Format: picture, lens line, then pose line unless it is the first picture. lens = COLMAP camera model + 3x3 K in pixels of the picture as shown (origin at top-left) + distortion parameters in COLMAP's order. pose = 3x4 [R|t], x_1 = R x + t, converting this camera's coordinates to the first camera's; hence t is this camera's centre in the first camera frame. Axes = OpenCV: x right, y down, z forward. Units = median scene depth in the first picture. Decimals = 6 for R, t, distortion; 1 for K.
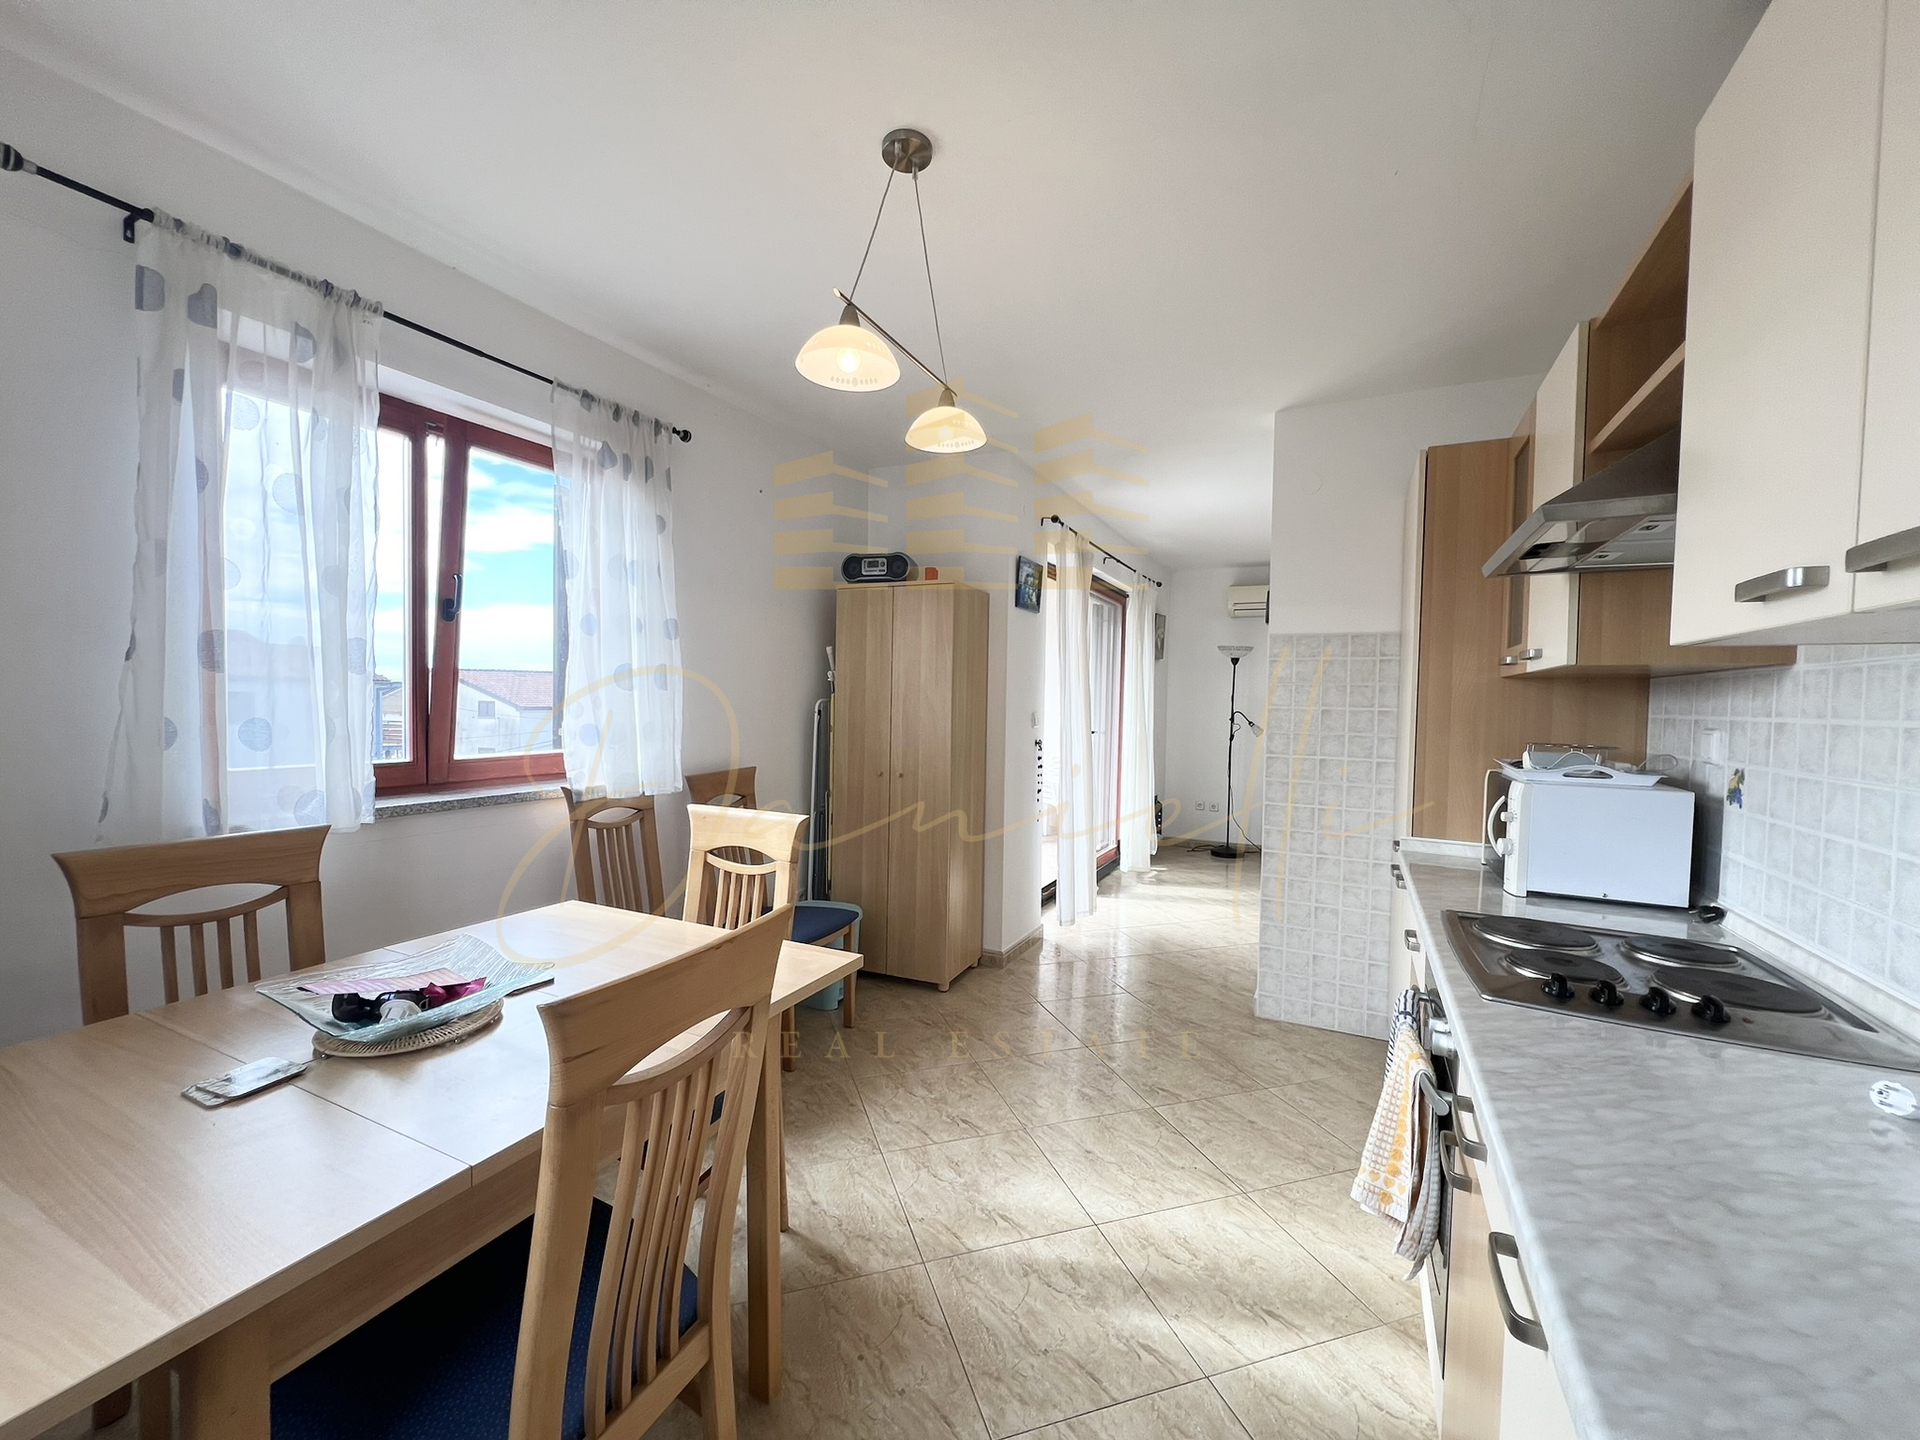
lens RADIAL K [[764.9, 0, 954.2], [0, 764.9, 721.7], [0, 0, 1]] dist [-0.001152, 0.000003]
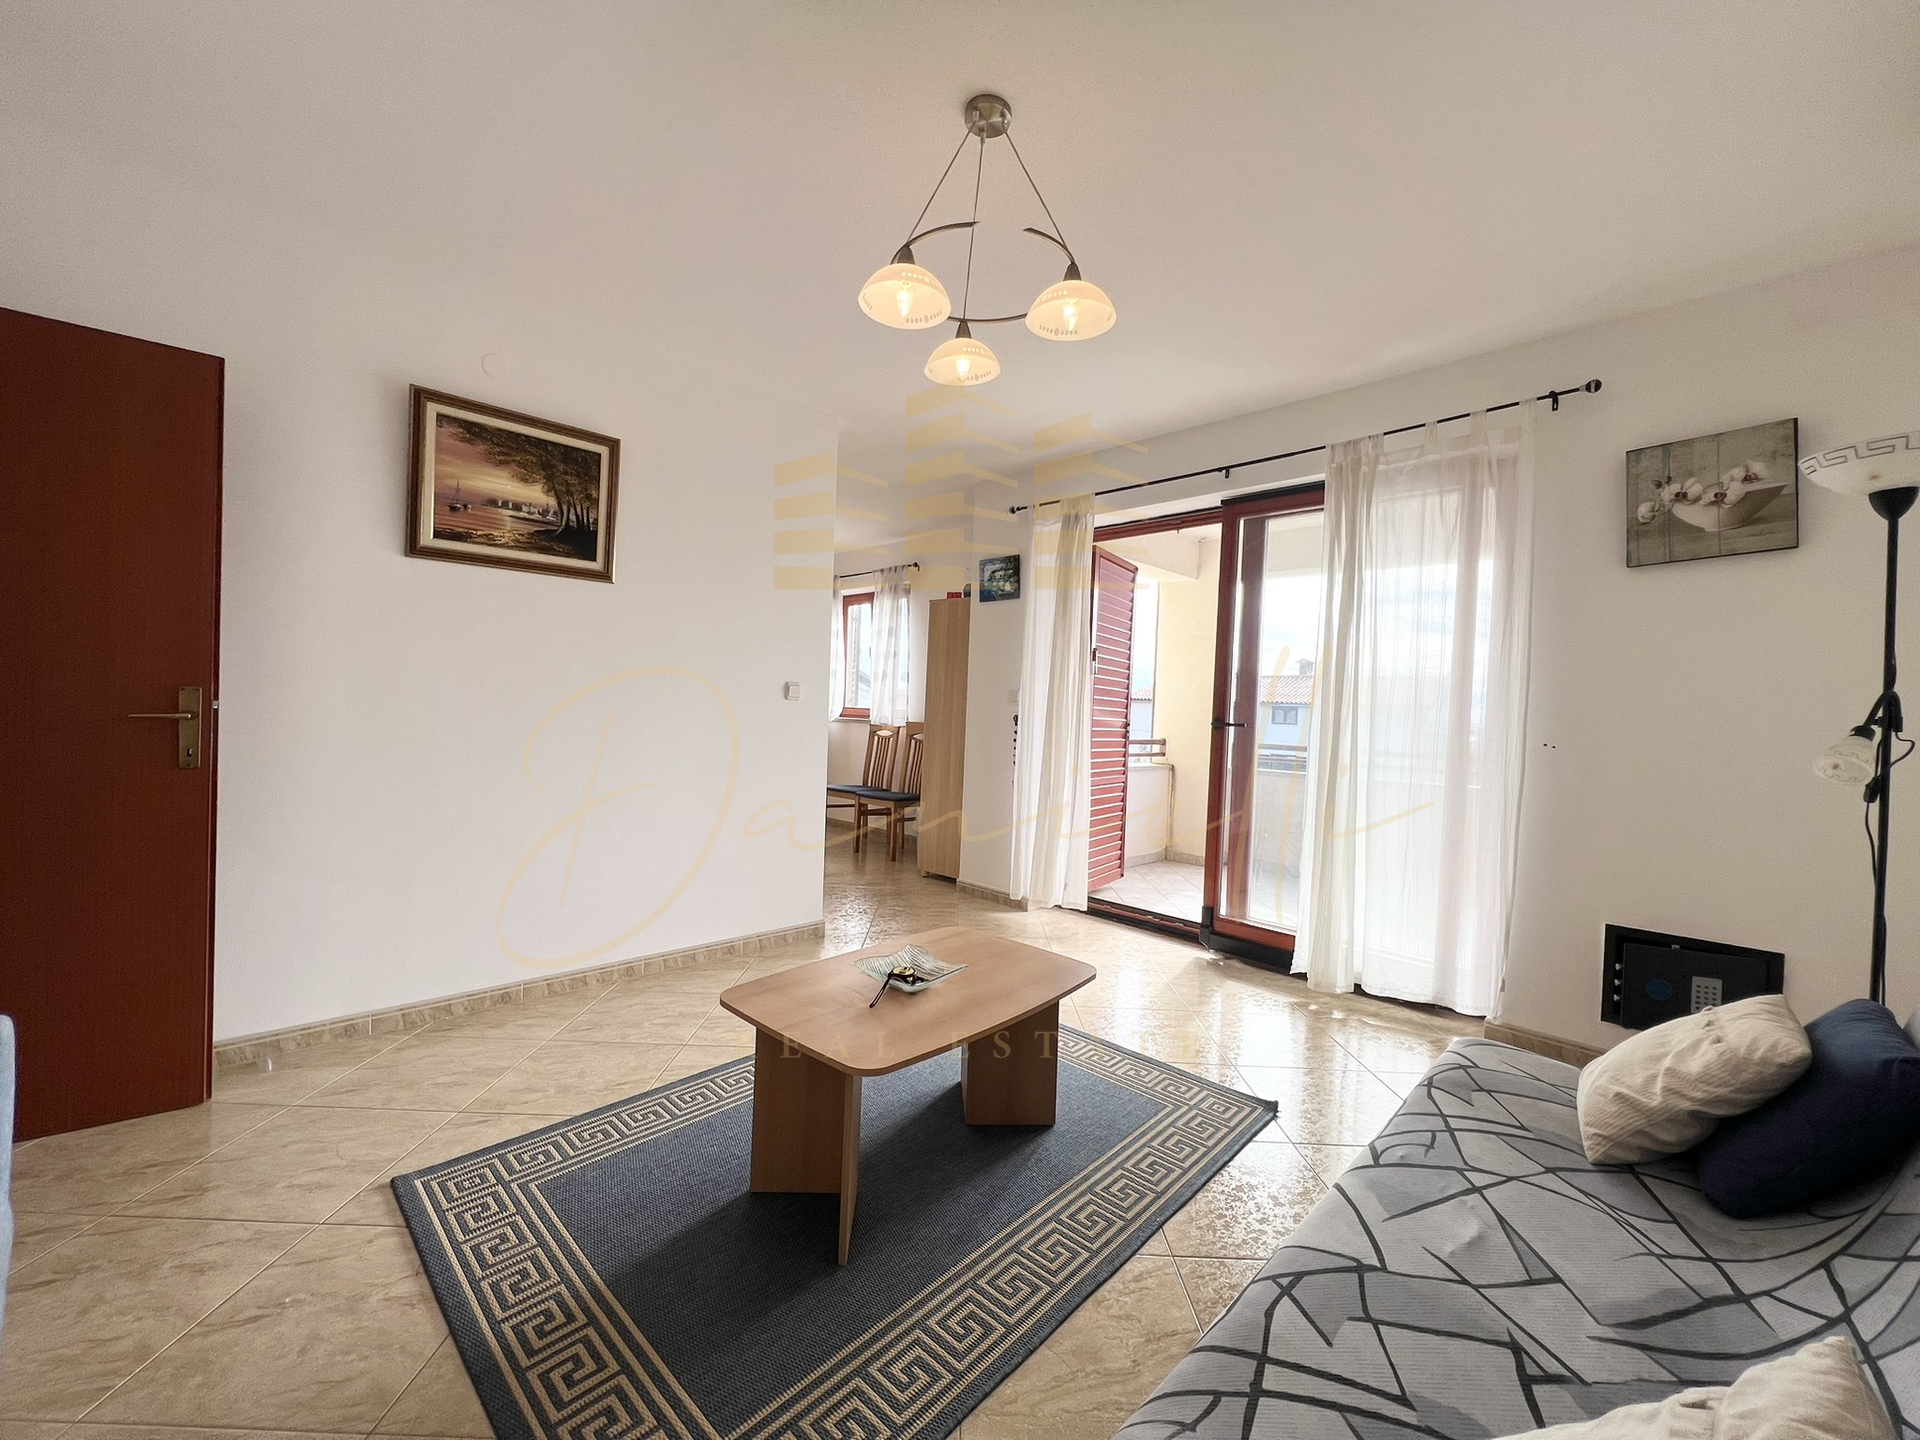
lens RADIAL K [[764.9, 0, 954.2], [0, 764.9, 721.7], [0, 0, 1]] dist [-0.001152, 0.000003]
pose [[-0.312429, -0.010733, -0.949880, 2.068611], [-0.069543, 0.997511, 0.011603, 0.046444], [0.947392, 0.069683, -0.312398, 2.237105]]
